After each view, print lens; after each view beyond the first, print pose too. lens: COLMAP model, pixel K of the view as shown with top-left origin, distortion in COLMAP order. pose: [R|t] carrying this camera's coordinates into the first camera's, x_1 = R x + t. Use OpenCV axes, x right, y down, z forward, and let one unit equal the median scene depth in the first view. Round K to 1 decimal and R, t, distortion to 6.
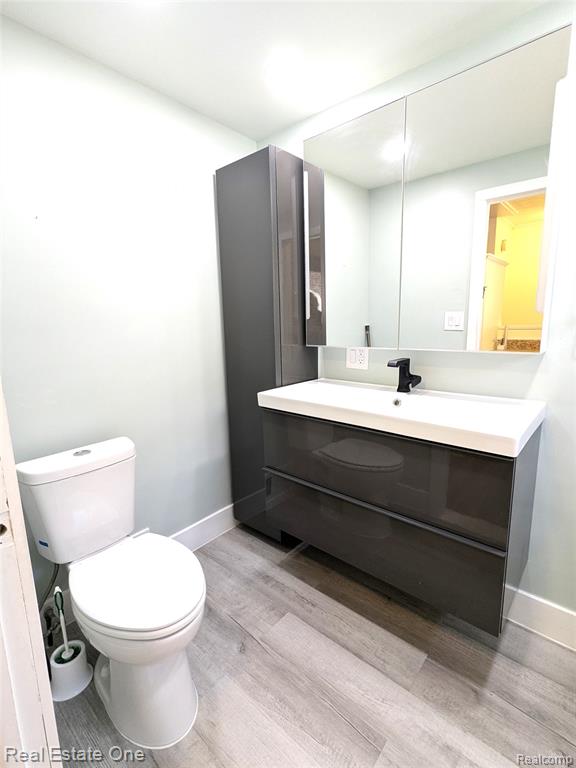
lens RADIAL K [[363.4, 0, 294.4], [0, 363.4, 386.6], [0, 0, 1]] dist [-0.003871, 0.002724]
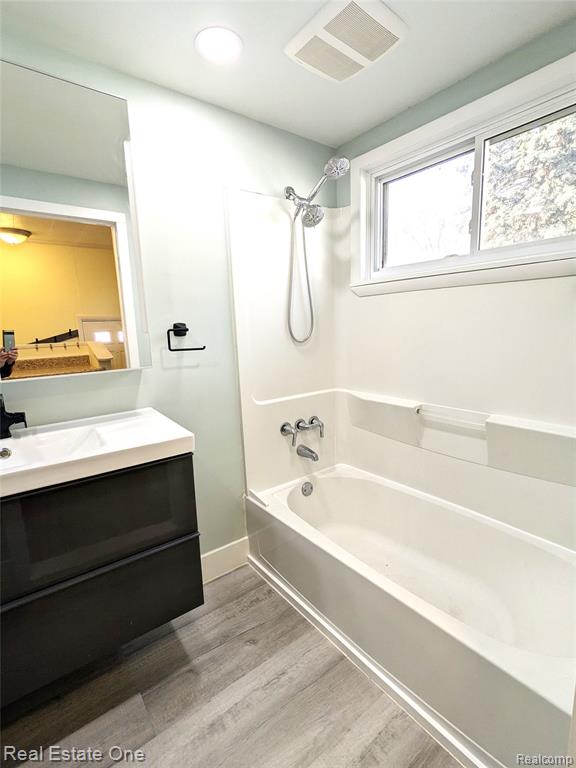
lens RADIAL K [[363.4, 0, 289.2], [0, 363.4, 386.1], [0, 0, 1]] dist [-0.003871, 0.002724]
pose [[0.203146, -0.154261, 0.966921, -0.293811], [0.202755, 0.972735, 0.112590, -0.054602], [-0.957926, 0.173175, 0.228884, 0.235544]]
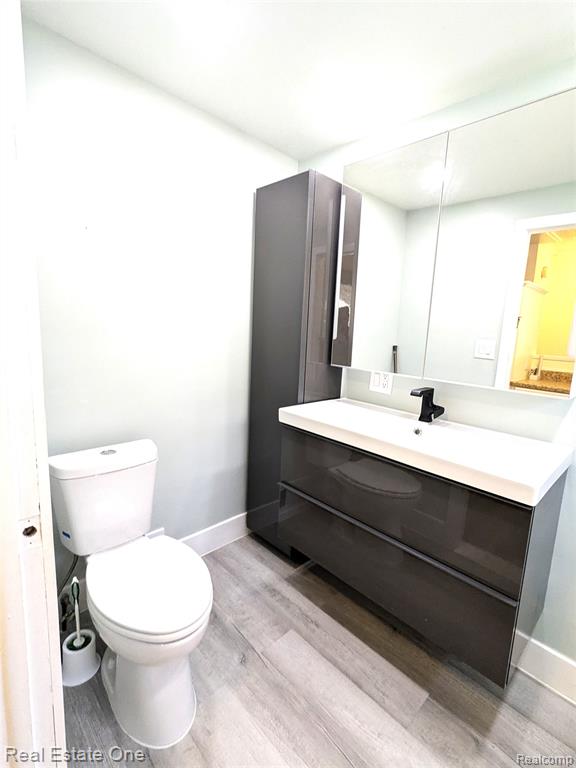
lens RADIAL K [[363.4, 0, 291.1], [0, 363.4, 386.3], [0, 0, 1]] dist [-0.003871, 0.002724]
pose [[0.994005, 0.079615, -0.074934, 0.004253], [-0.080798, 0.996647, -0.012880, -0.037696], [0.073657, 0.018857, 0.997105, -0.014947]]
